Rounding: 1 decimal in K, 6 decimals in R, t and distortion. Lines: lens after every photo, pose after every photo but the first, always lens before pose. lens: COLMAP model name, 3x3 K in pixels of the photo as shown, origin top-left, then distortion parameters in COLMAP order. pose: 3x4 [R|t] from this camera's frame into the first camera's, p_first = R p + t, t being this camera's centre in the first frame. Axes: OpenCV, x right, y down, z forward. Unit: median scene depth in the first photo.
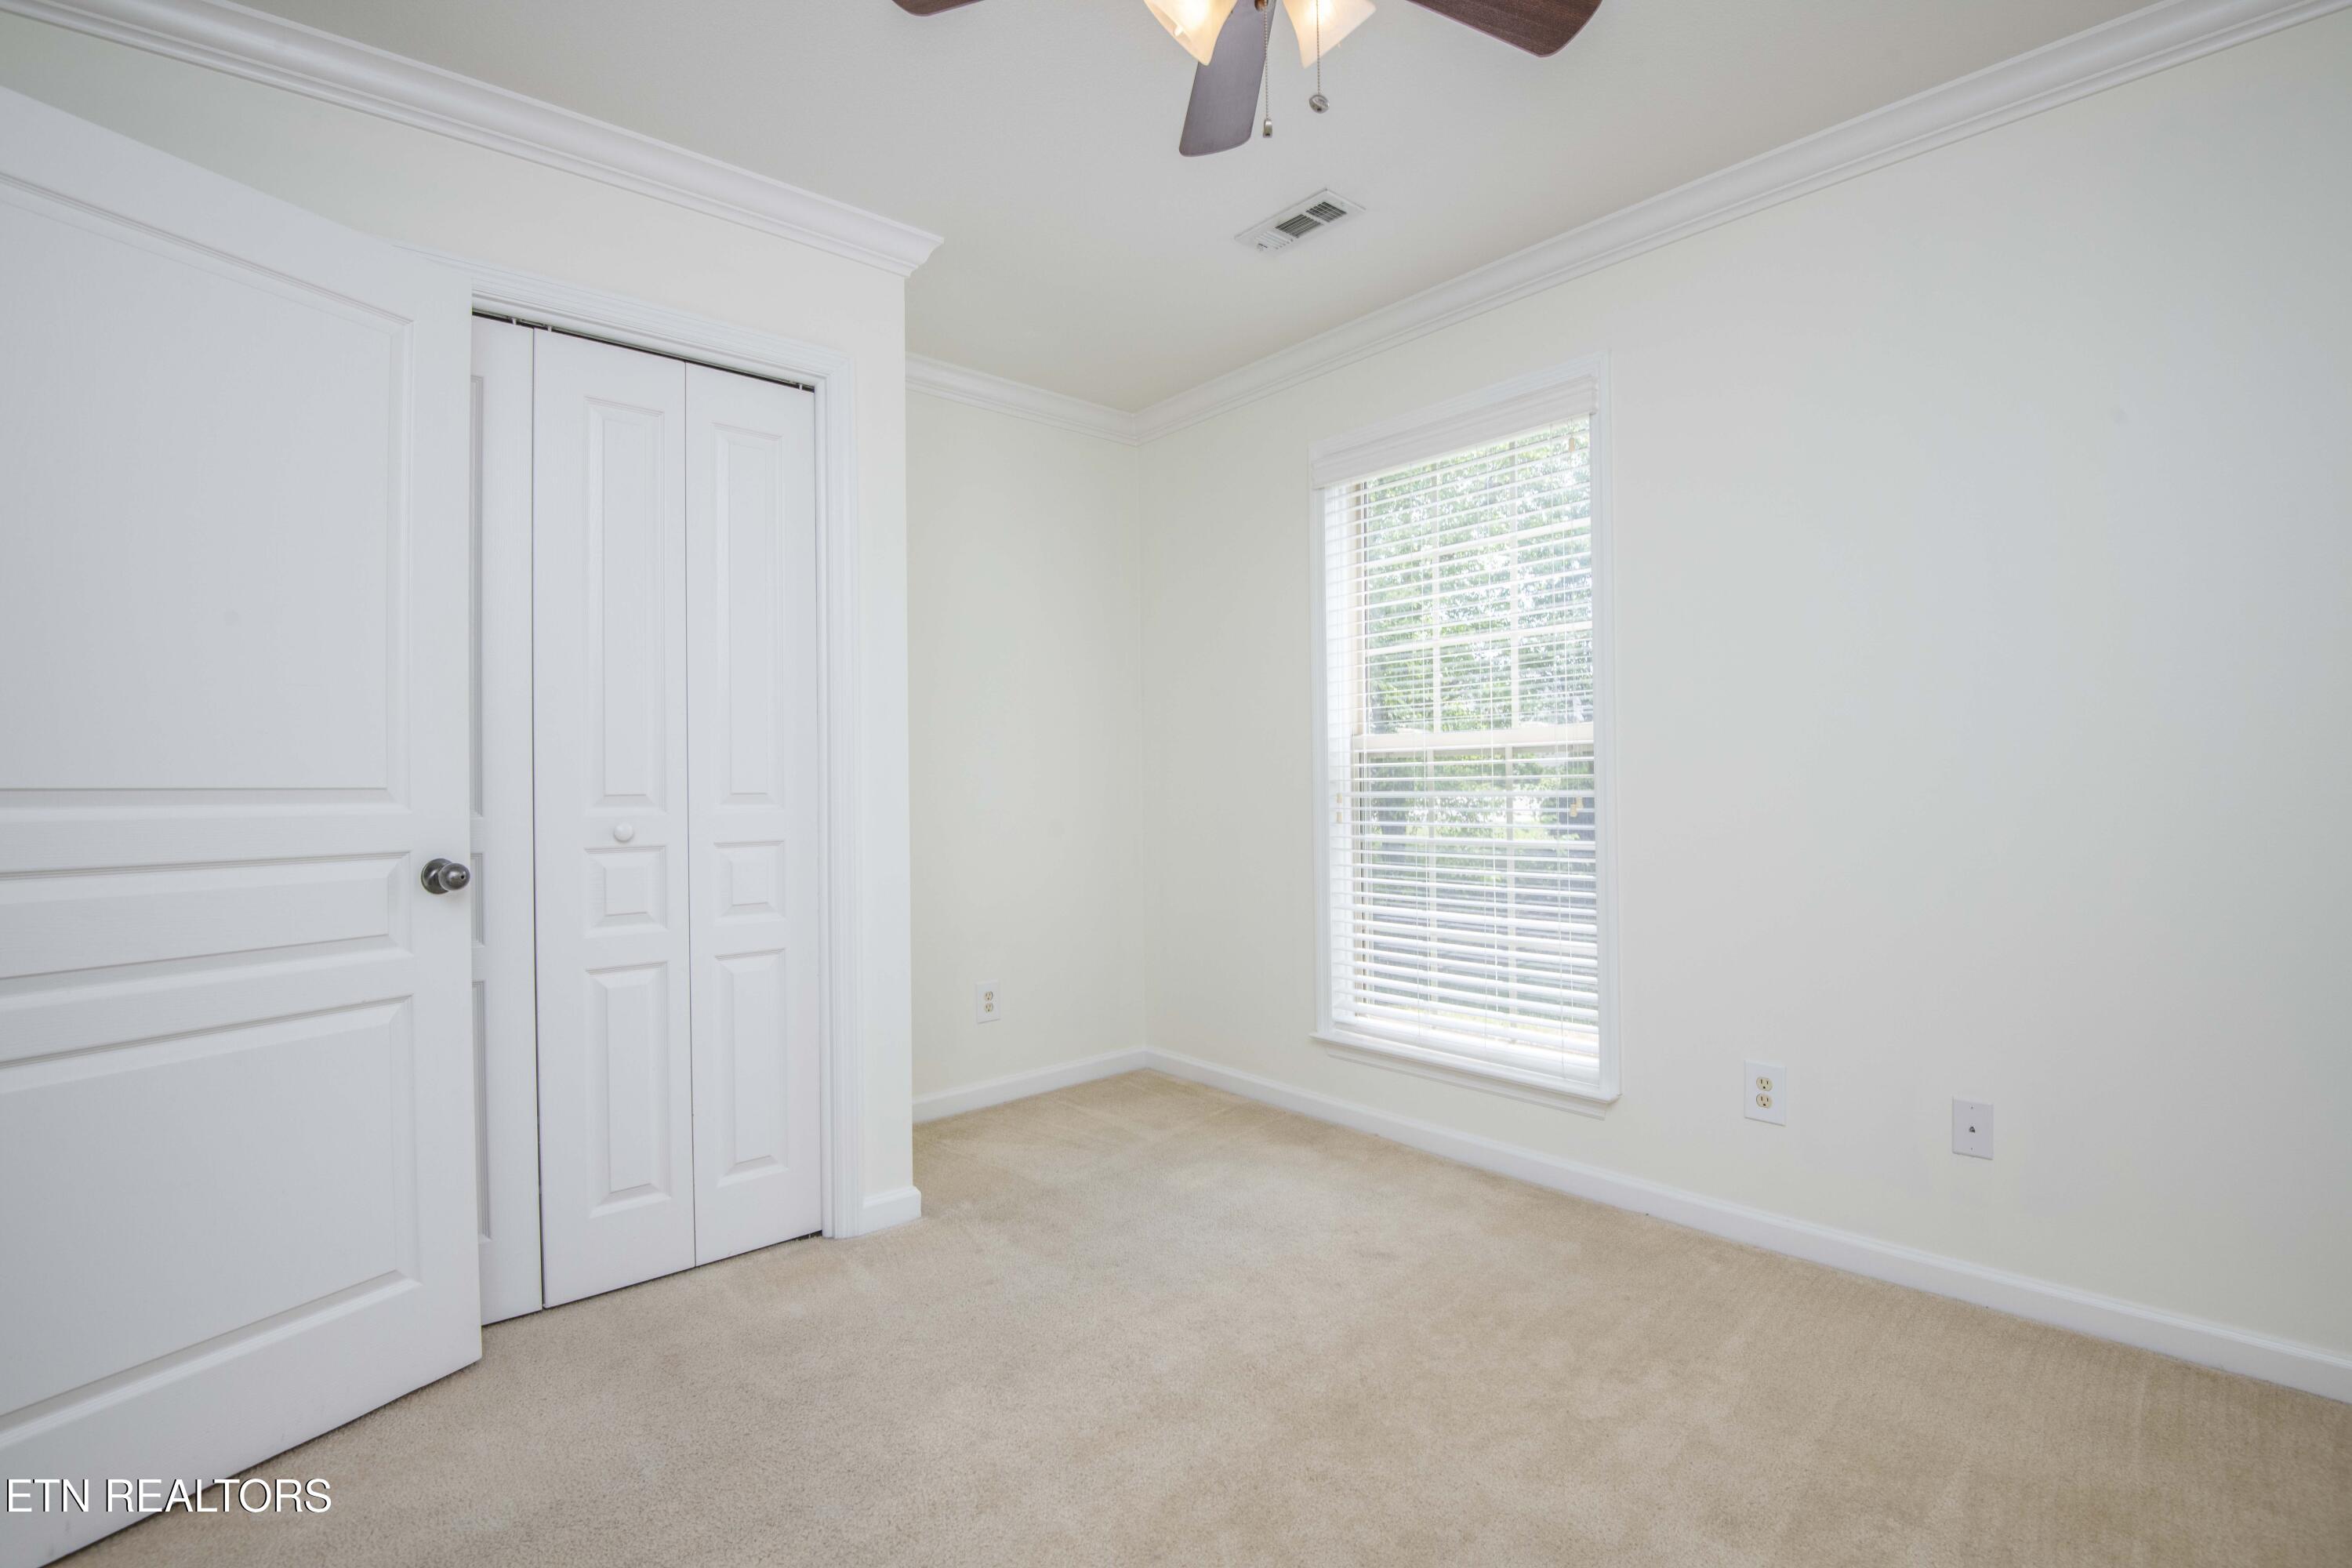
lens RADIAL K [[1082.3, 0, 1182.6], [0, 1082.3, 784.9], [0, 0, 1]] dist [-0.012573, -0.022295]
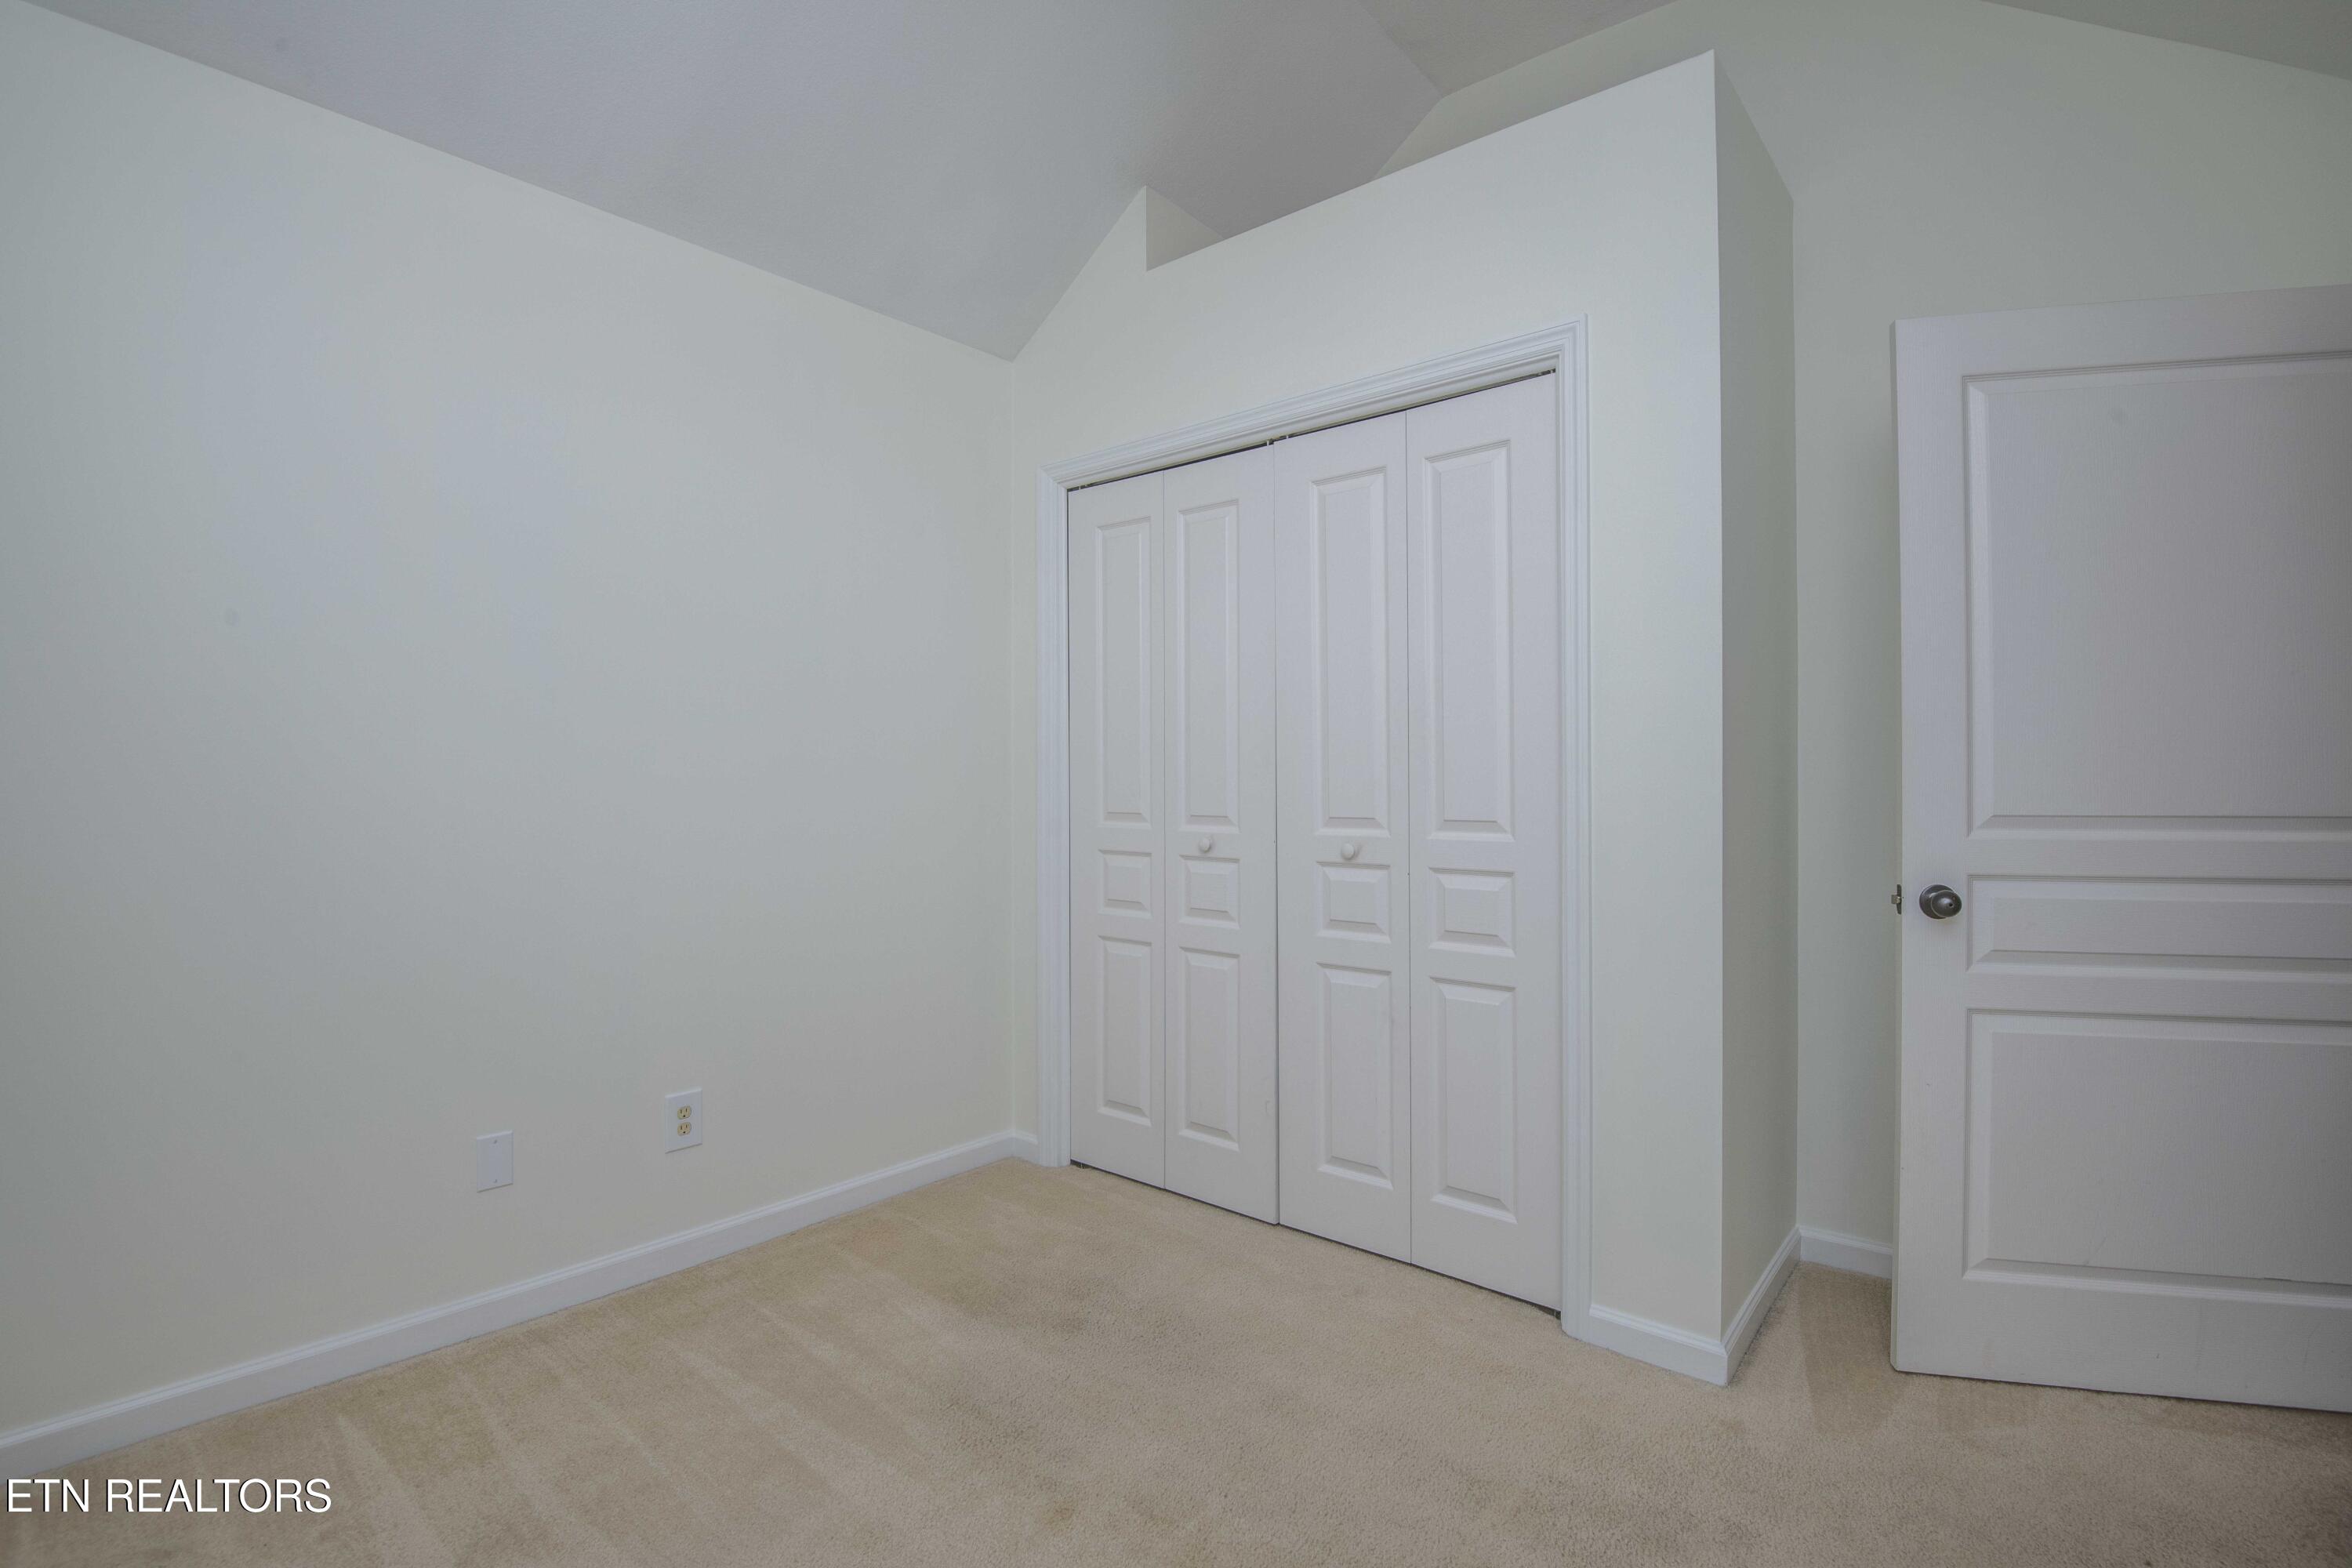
lens RADIAL K [[1082.3, 0, 1182.6], [0, 1082.3, 784.9], [0, 0, 1]] dist [-0.012573, -0.022295]
pose [[0.145947, 0.006938, -0.989268, 0.595816], [-0.024510, 0.999694, 0.003395, -0.024719], [0.988989, 0.023752, 0.146072, 0.646104]]
